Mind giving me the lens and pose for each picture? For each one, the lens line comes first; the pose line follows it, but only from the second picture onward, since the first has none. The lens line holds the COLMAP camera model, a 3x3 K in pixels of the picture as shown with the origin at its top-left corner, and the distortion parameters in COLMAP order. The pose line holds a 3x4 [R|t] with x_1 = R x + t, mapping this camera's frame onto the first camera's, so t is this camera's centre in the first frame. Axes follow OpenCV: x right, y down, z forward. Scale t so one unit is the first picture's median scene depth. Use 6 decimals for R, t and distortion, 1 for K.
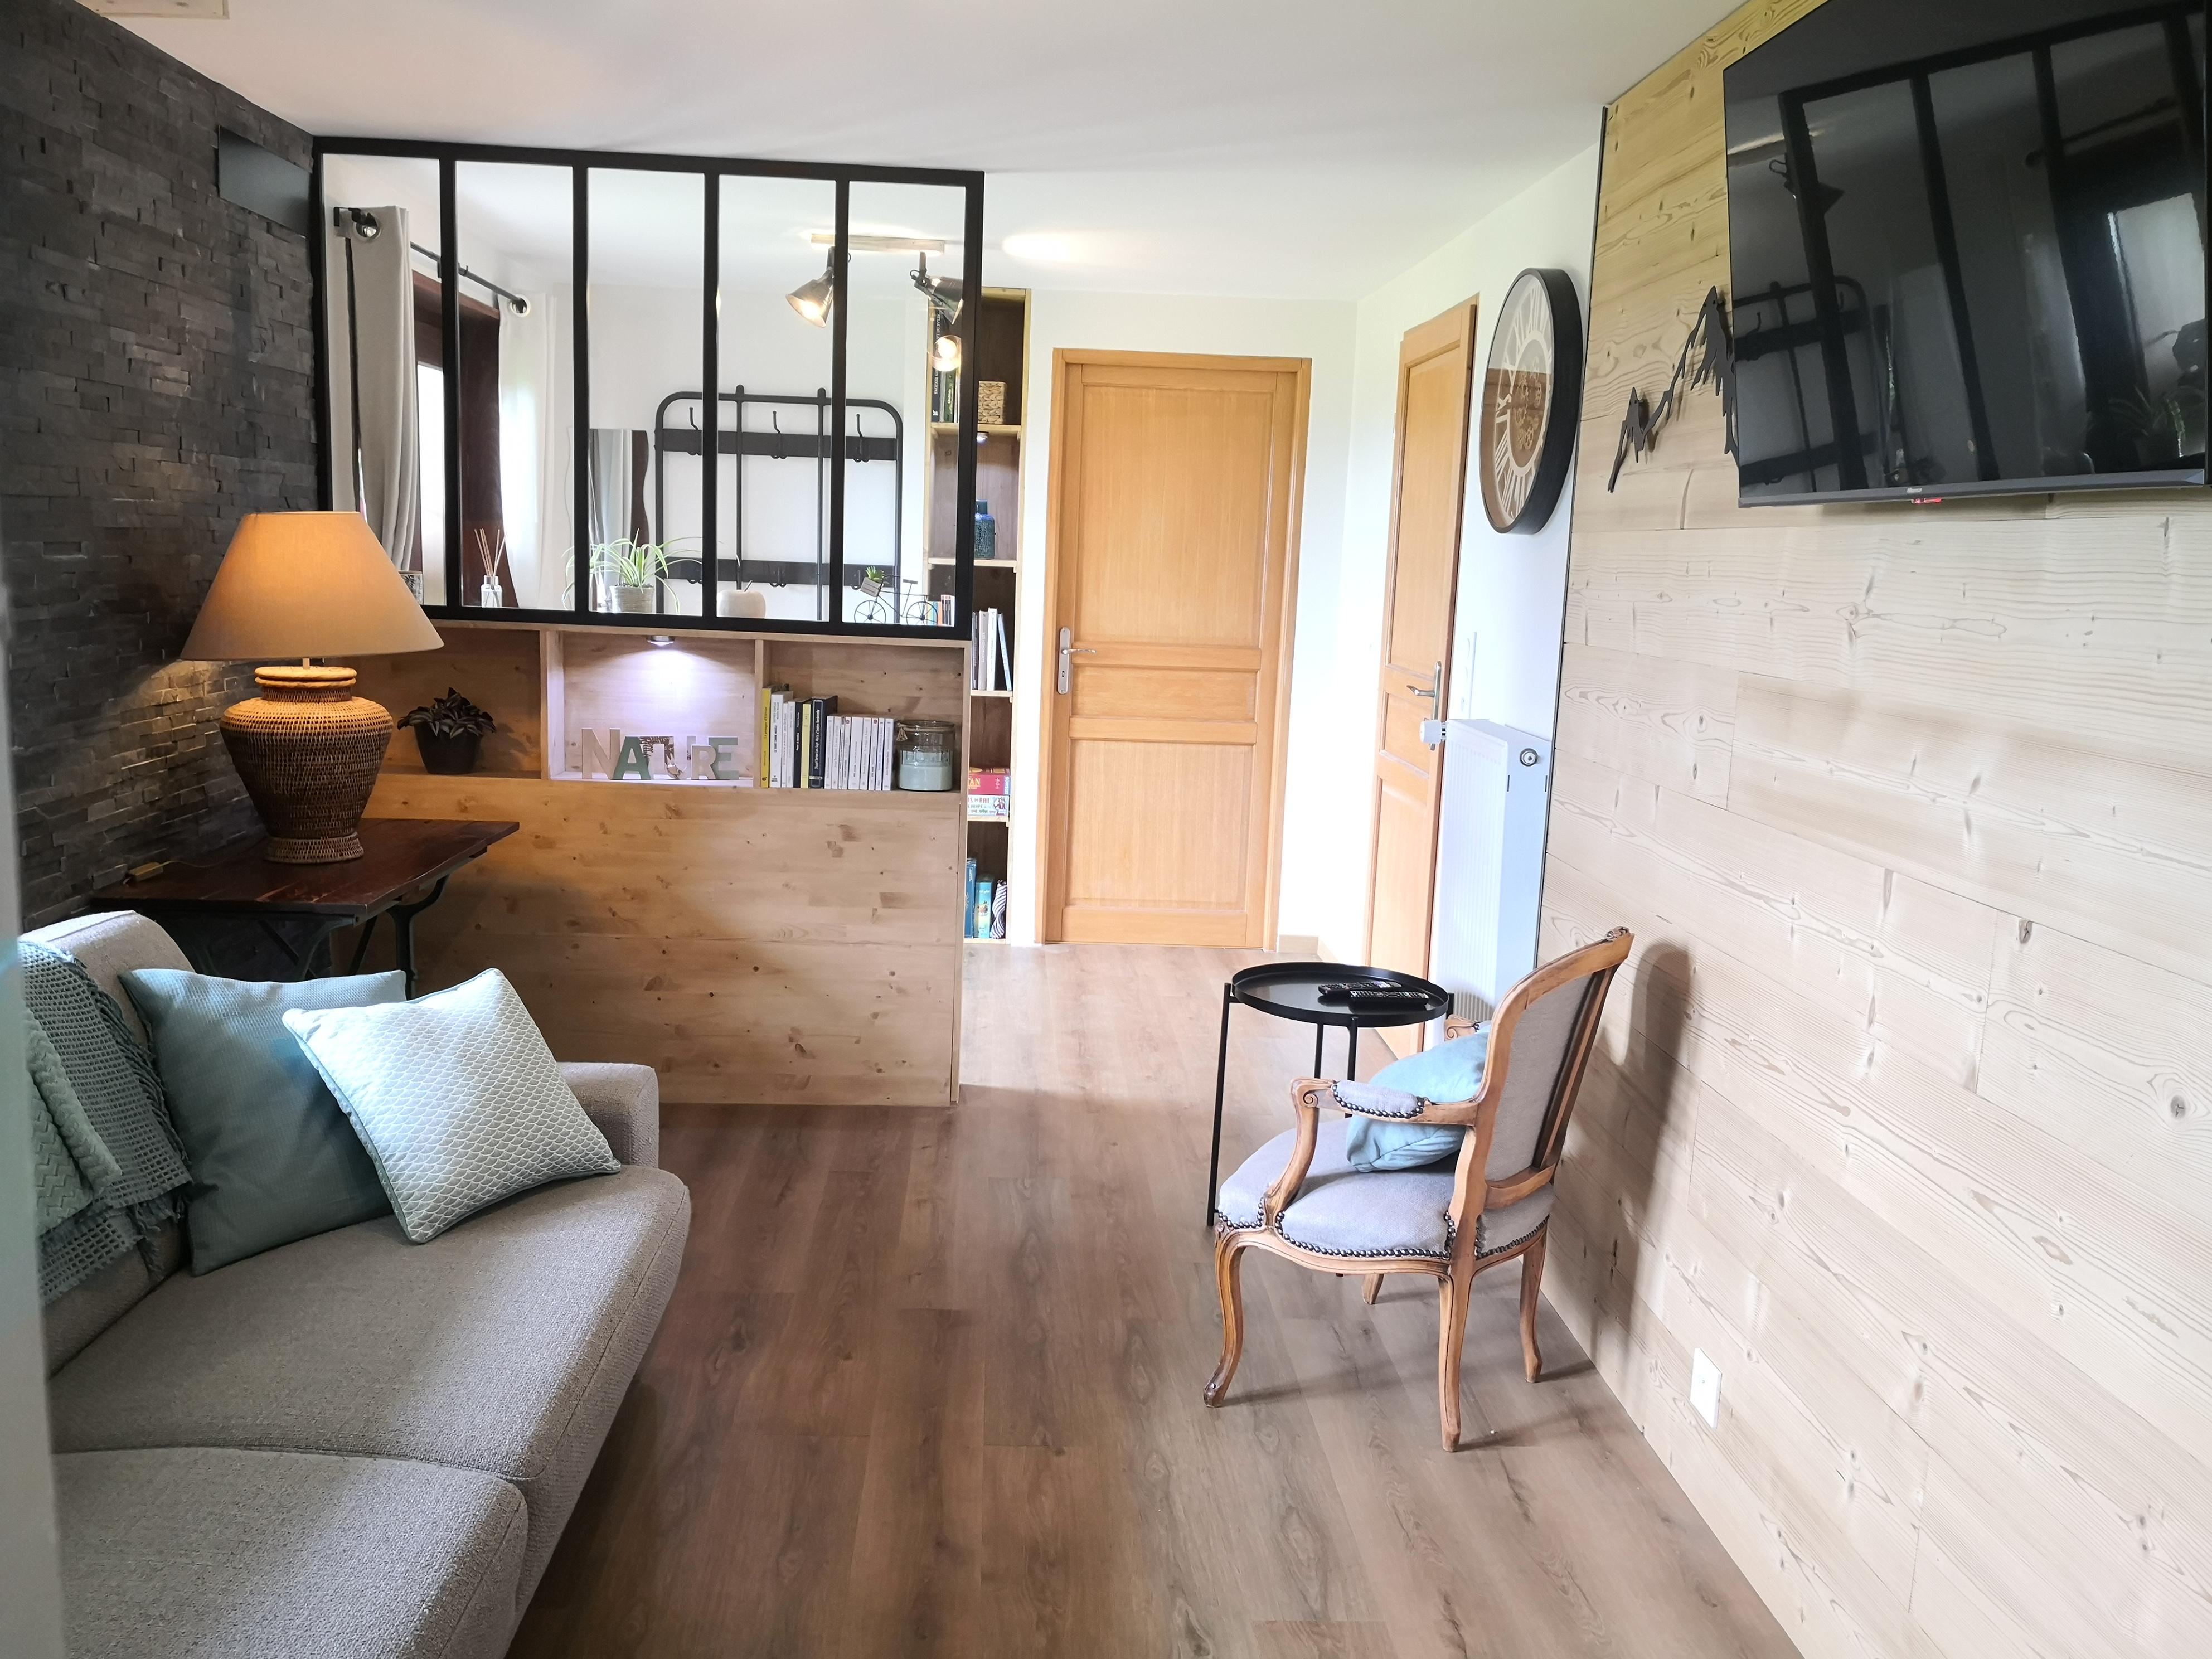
lens RADIAL K [[1816.4, 0, 1103.9], [0, 1816.4, 879.6], [0, 0, 1]] dist [0.015909, 0.008954]
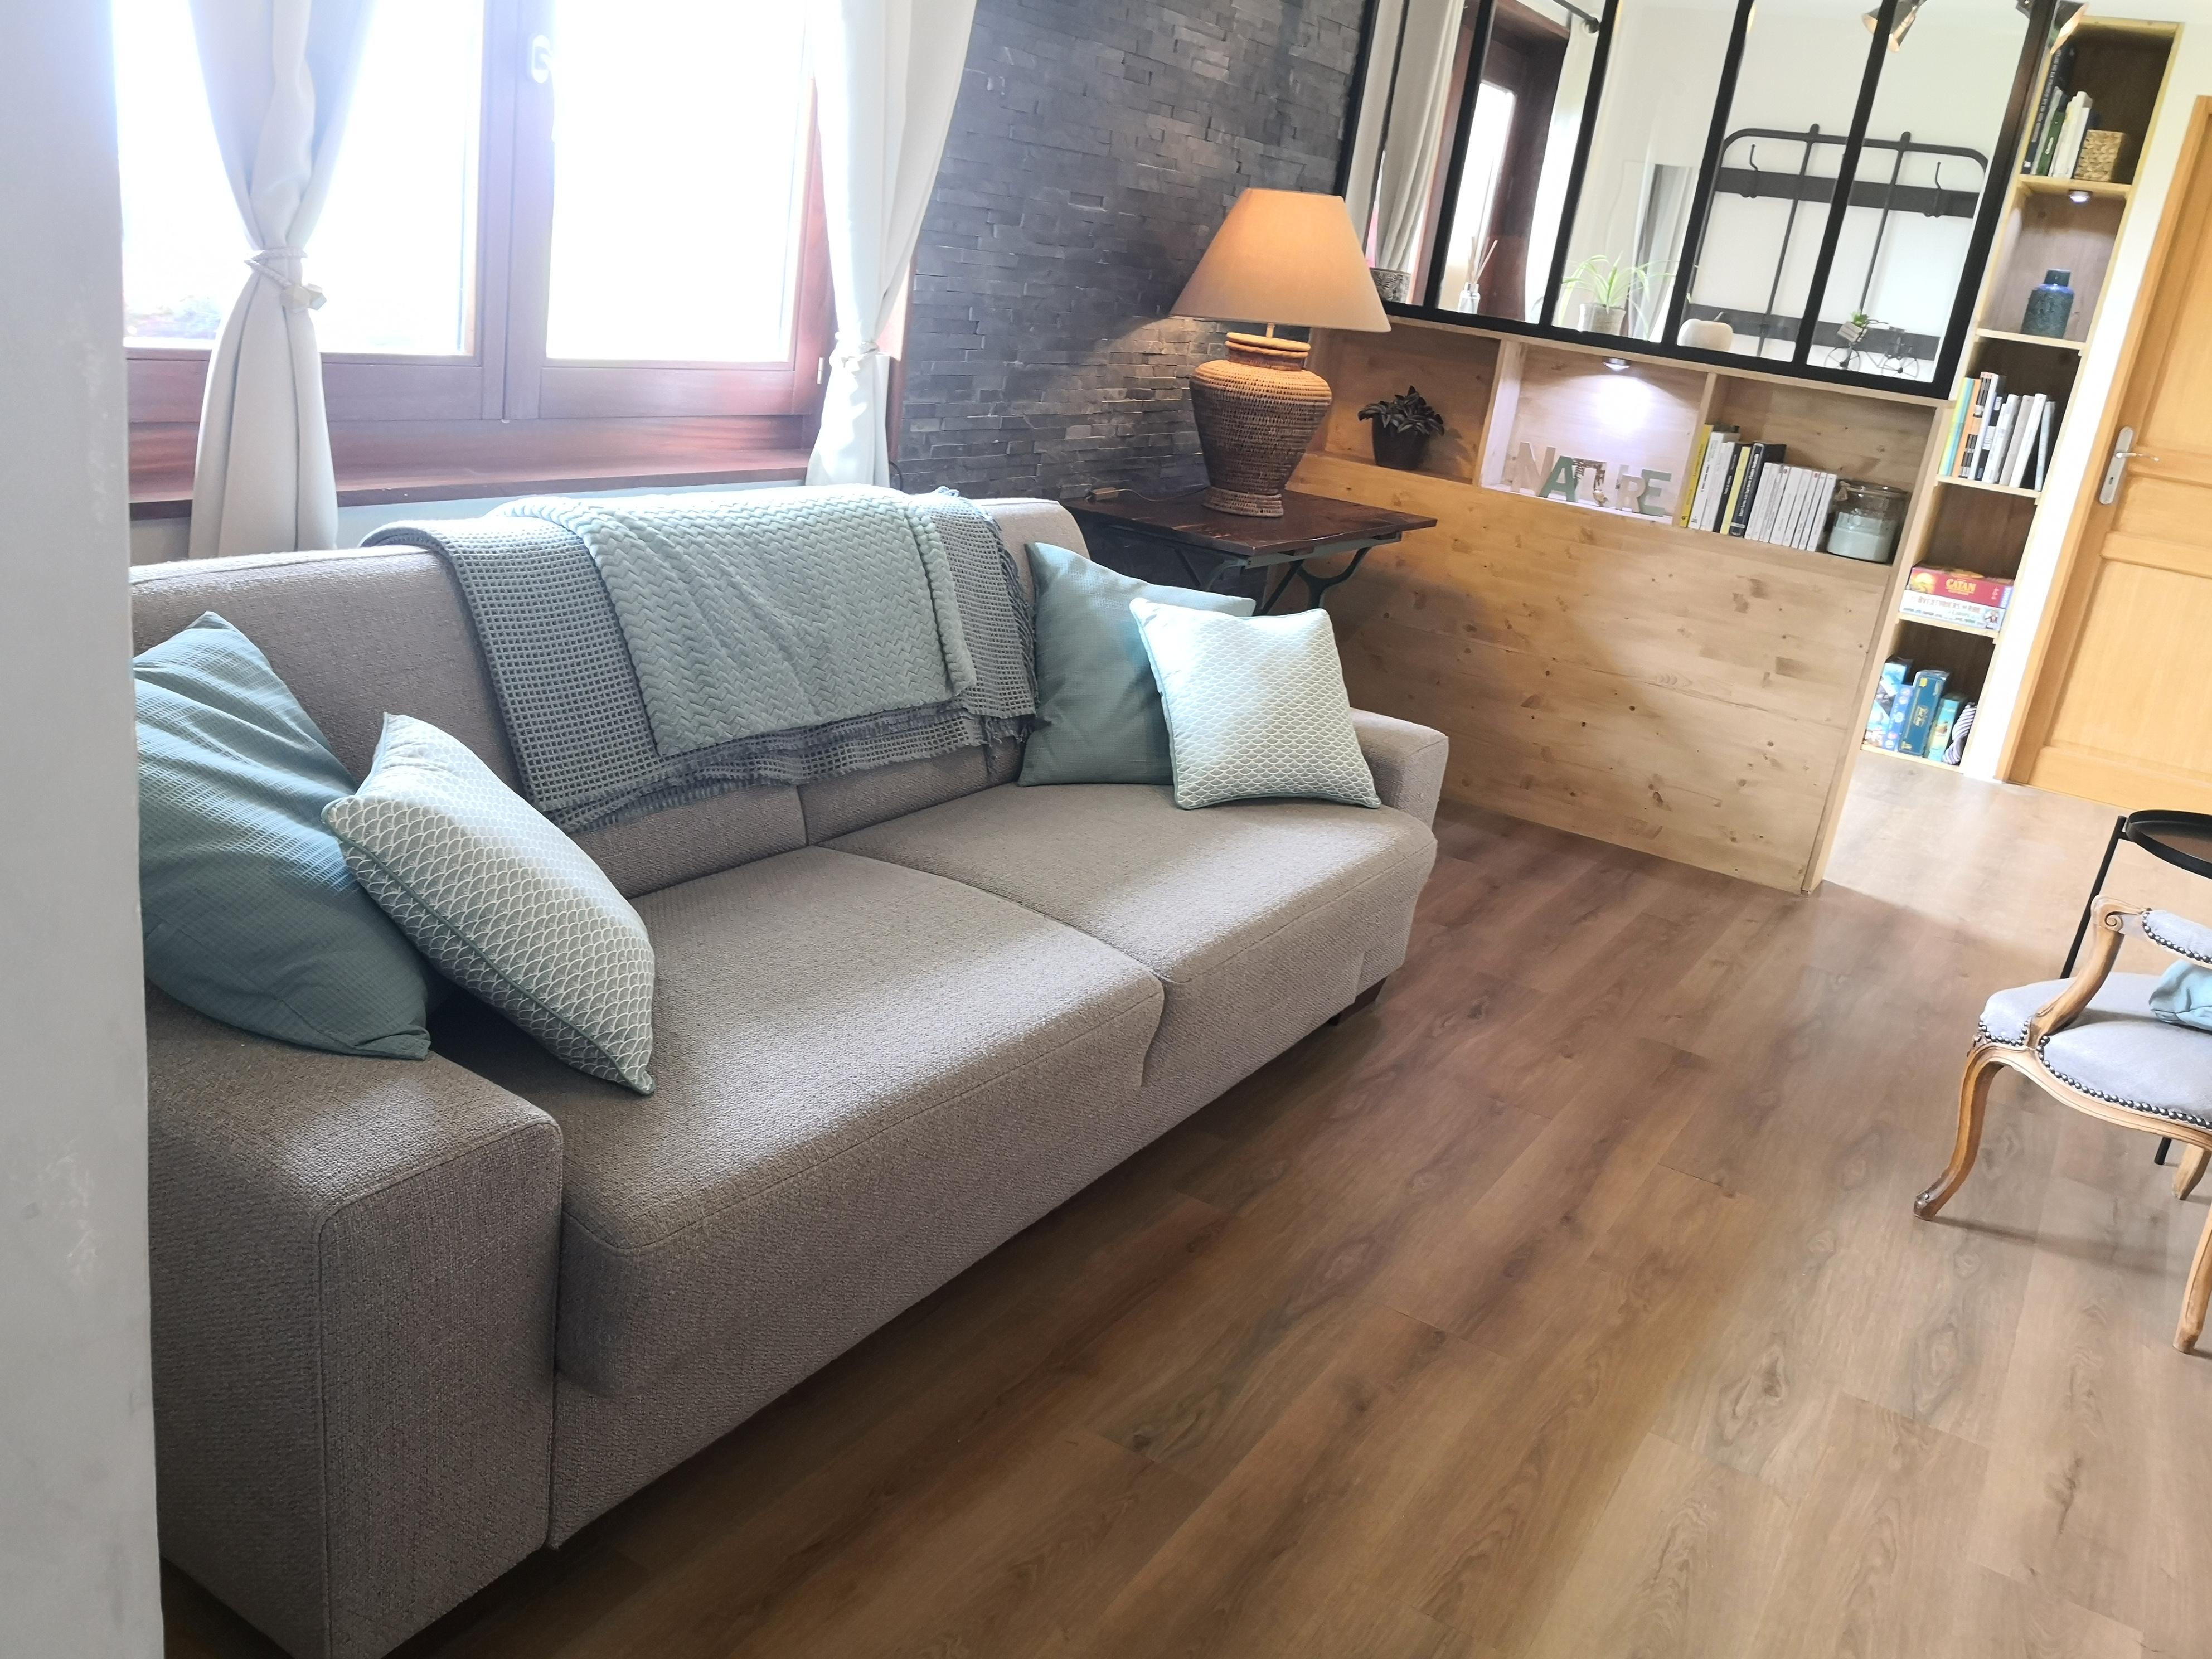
lens RADIAL K [[1848.2, 0, 1106.5], [0, 1848.2, 877.2], [0, 0, 1]] dist [0.027918, -0.054743]
pose [[0.828585, 0.248254, -0.501813, 0.130599], [-0.194653, 0.968137, 0.157545, 0.044150], [0.524935, -0.032860, 0.850508, -0.026566]]
